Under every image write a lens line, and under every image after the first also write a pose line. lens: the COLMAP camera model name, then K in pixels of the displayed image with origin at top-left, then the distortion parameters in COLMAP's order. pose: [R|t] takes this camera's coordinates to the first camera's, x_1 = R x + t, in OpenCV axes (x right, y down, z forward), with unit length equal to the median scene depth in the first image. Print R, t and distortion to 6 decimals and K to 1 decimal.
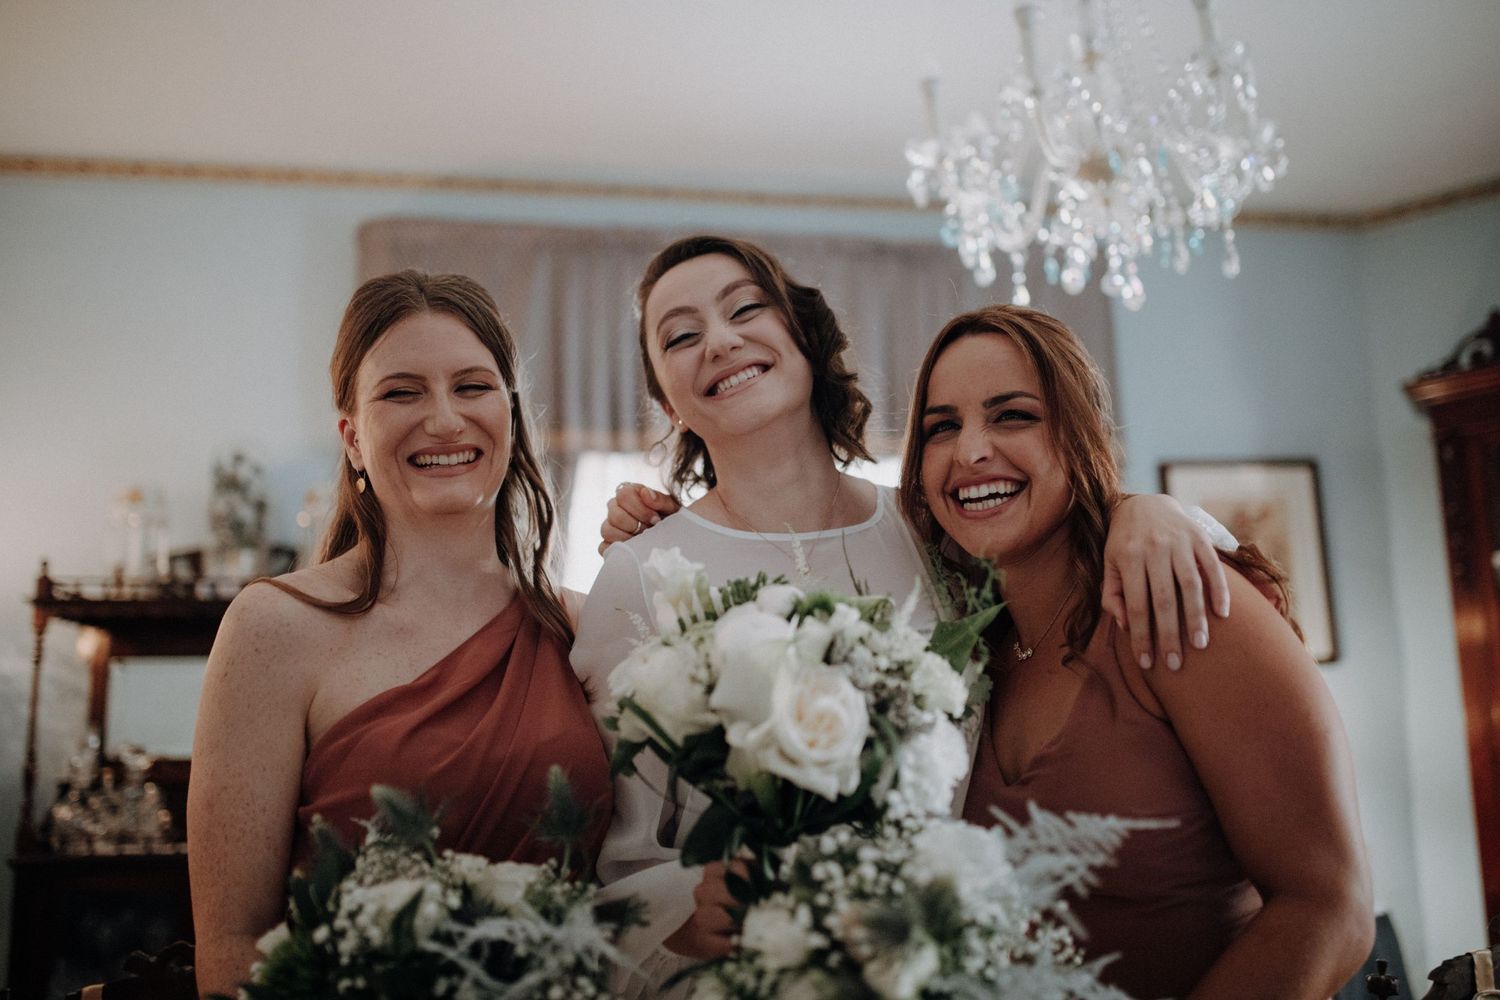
lens RADIAL K [[1496.8, 0, 751.5], [0, 1496.8, 496.4], [0, 0, 1]] dist [-0.006548, 0.000000]
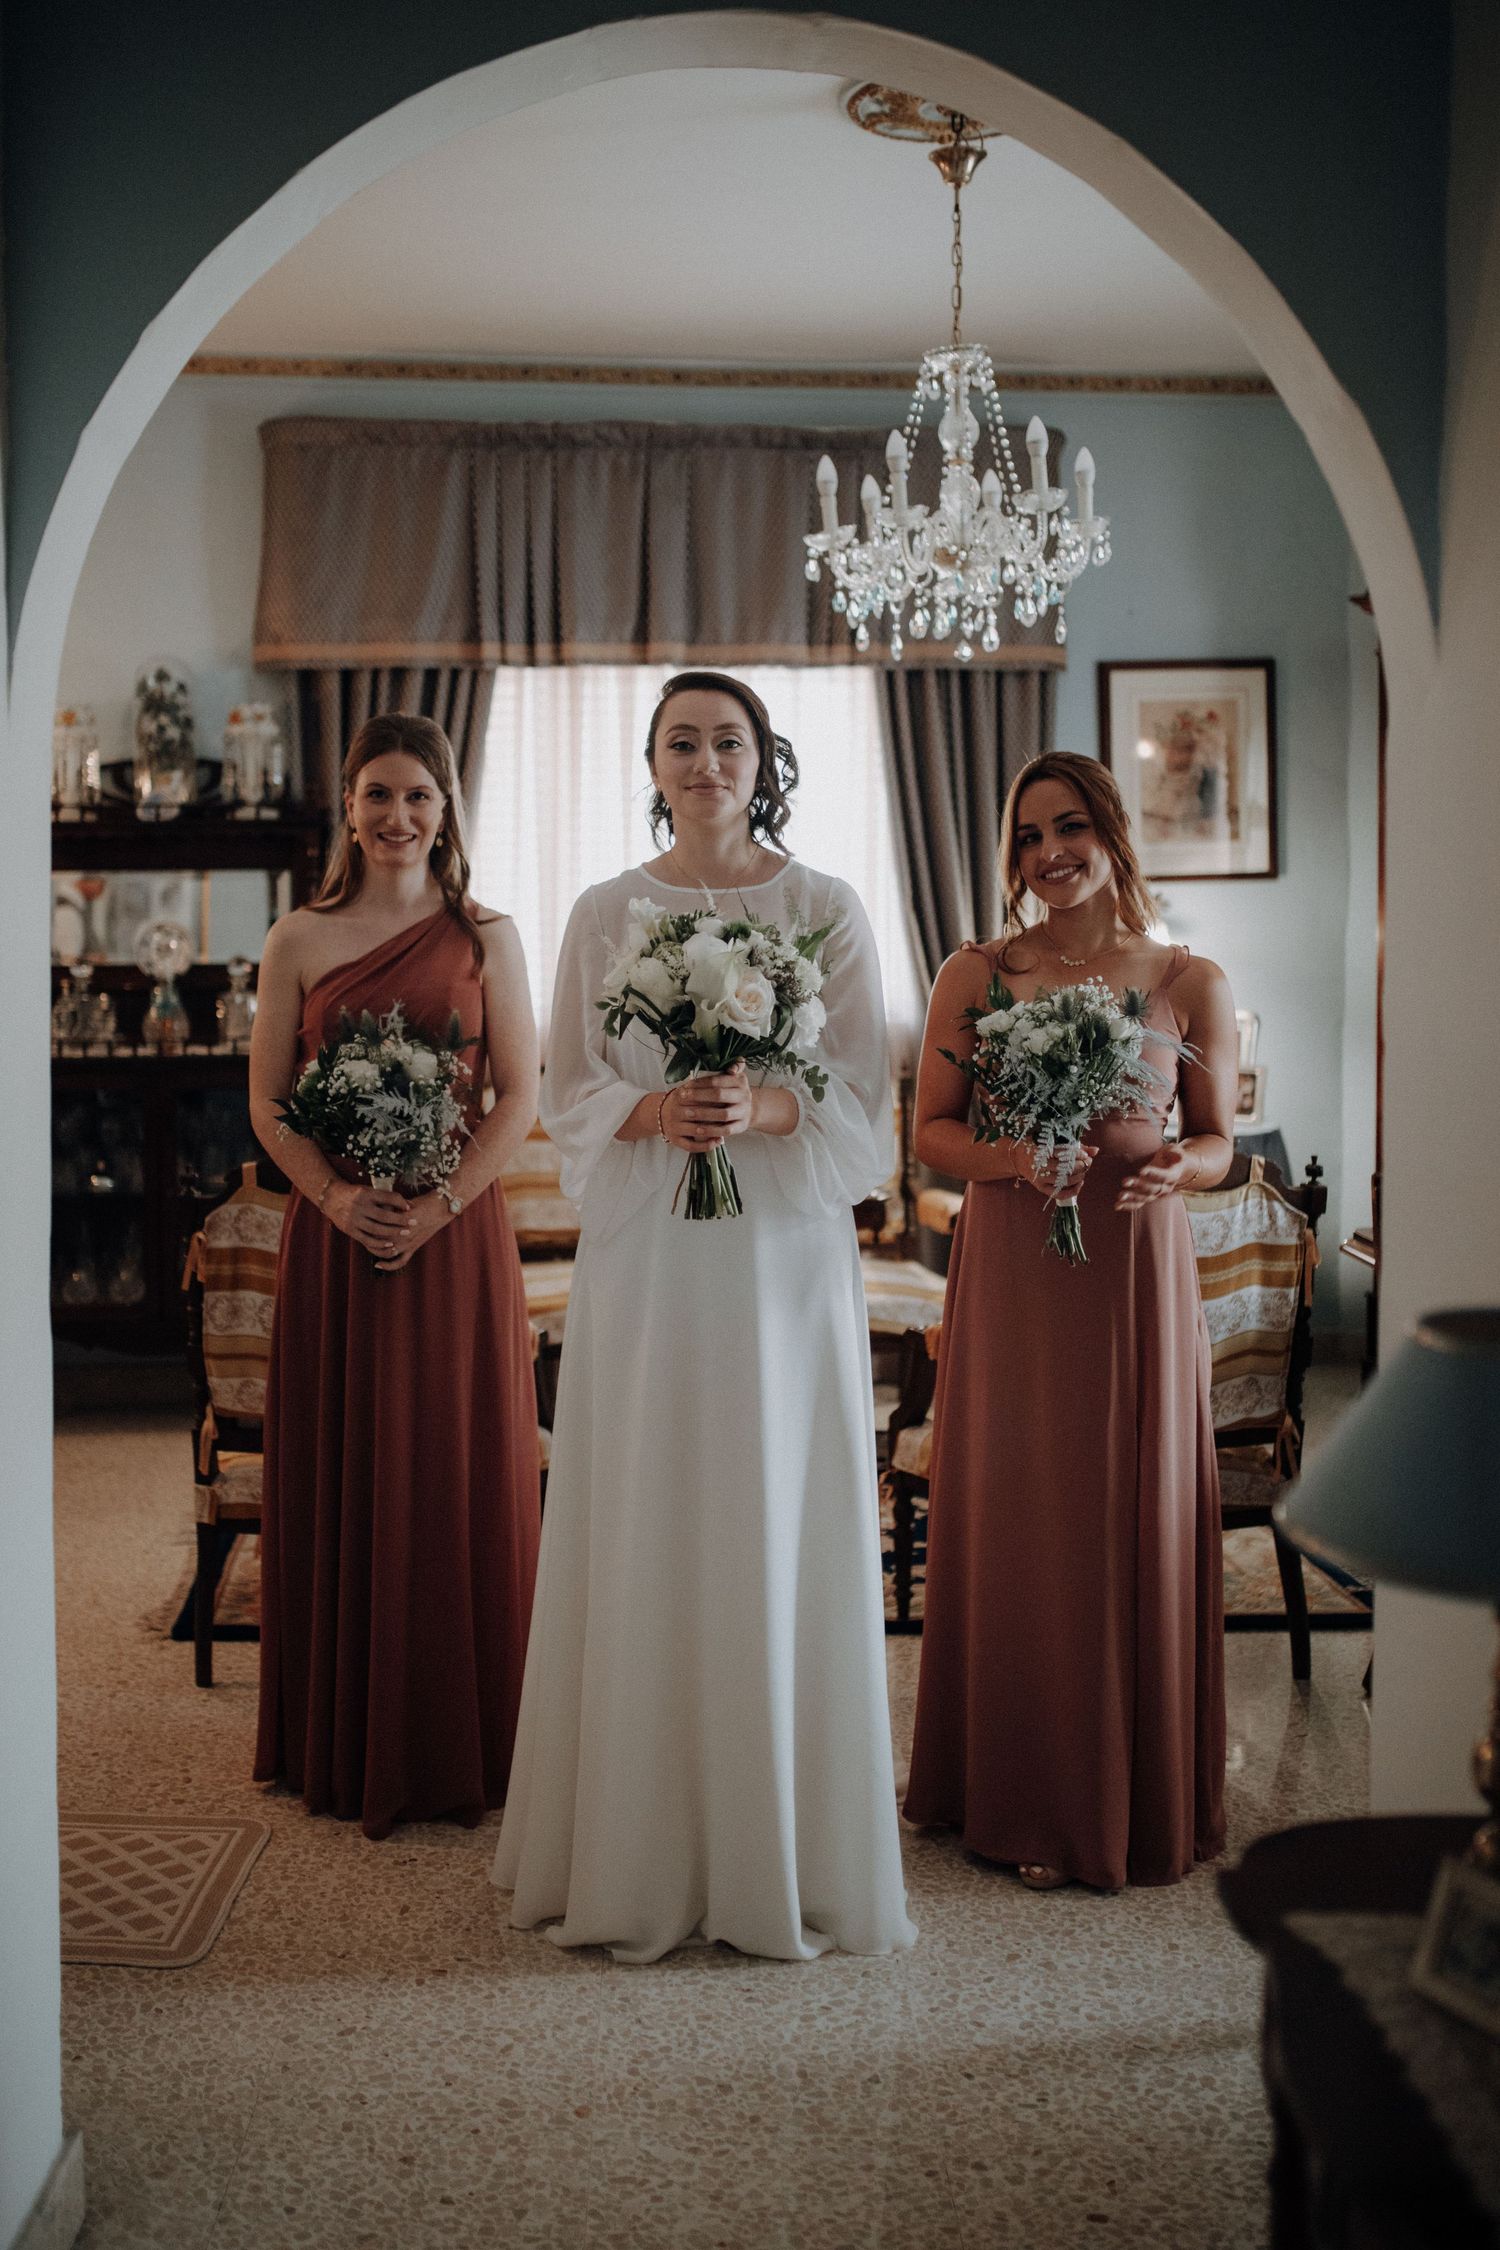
lens RADIAL K [[2245.1, 0, 750.1], [0, 2245.1, 1121.0], [0, 0, 1]] dist [-0.006548, 0.000000]
pose [[0.998007, 0.013881, 0.061556, -0.035180], [-0.029259, 0.966097, 0.256517, -0.129152], [-0.055908, -0.257807, 0.964578, -0.533986]]
